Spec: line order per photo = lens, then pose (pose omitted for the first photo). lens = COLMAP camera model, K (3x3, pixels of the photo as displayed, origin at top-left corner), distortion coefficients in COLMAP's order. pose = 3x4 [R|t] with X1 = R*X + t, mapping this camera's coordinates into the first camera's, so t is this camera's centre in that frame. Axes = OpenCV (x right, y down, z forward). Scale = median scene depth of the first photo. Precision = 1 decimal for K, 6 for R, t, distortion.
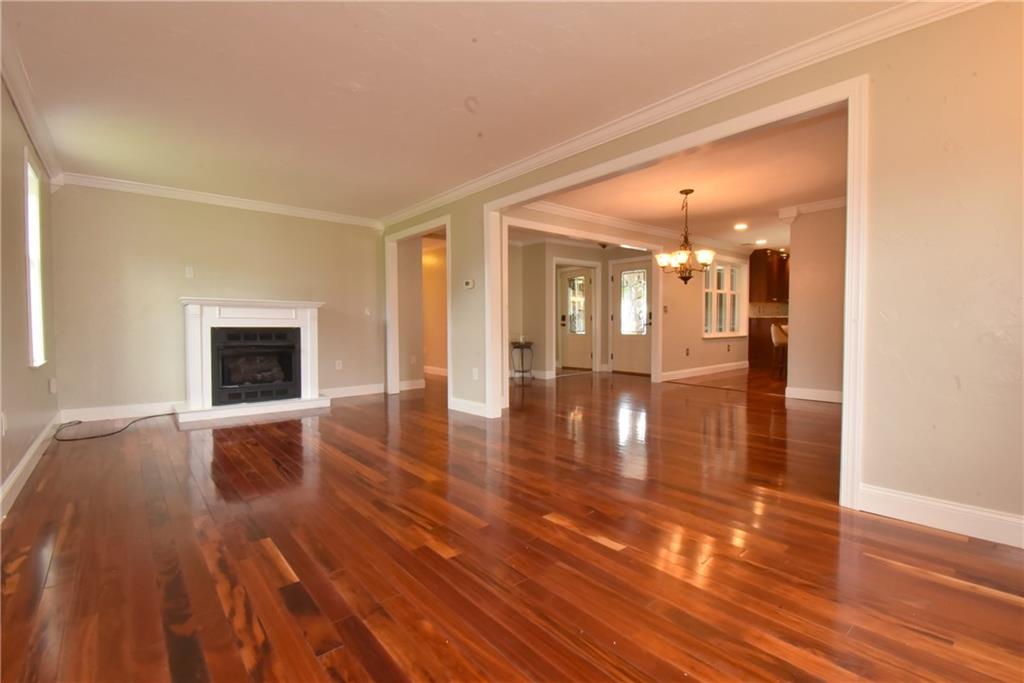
lens RADIAL K [[462.7, 0, 512.0], [0, 462.7, 341.5], [0, 0, 1]] dist [0.021110, -0.027298]
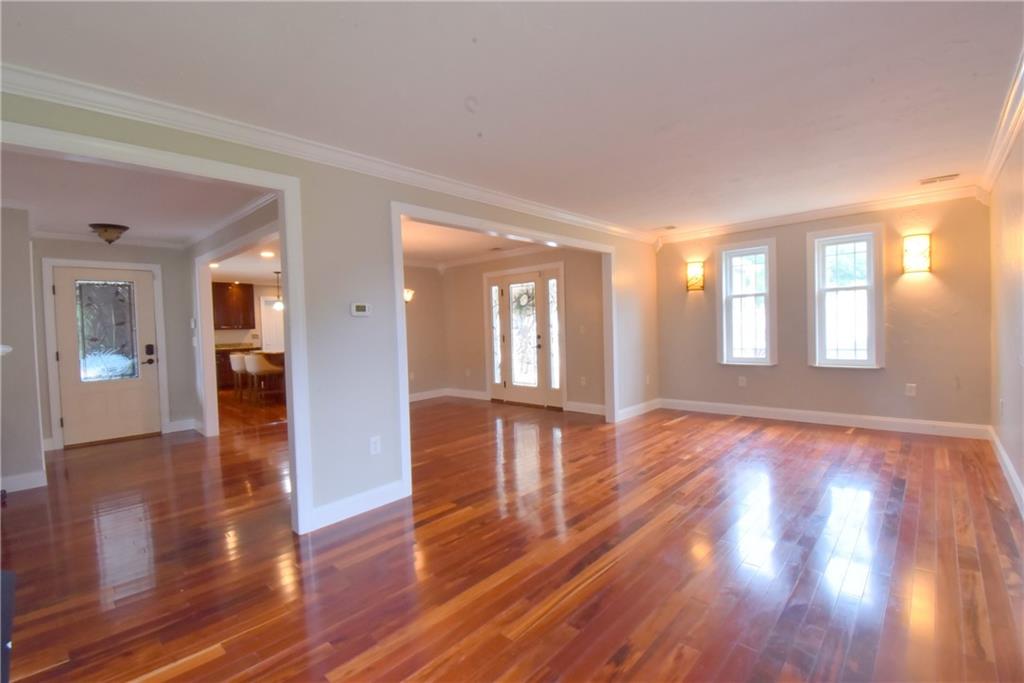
lens RADIAL K [[462.7, 0, 512.0], [0, 462.7, 341.5], [0, 0, 1]] dist [0.021110, -0.027298]
pose [[-0.132048, -0.025060, 0.990927, -0.755808], [0.068921, 0.997029, 0.034399, -0.086693], [-0.988844, 0.072838, -0.129928, 0.874663]]
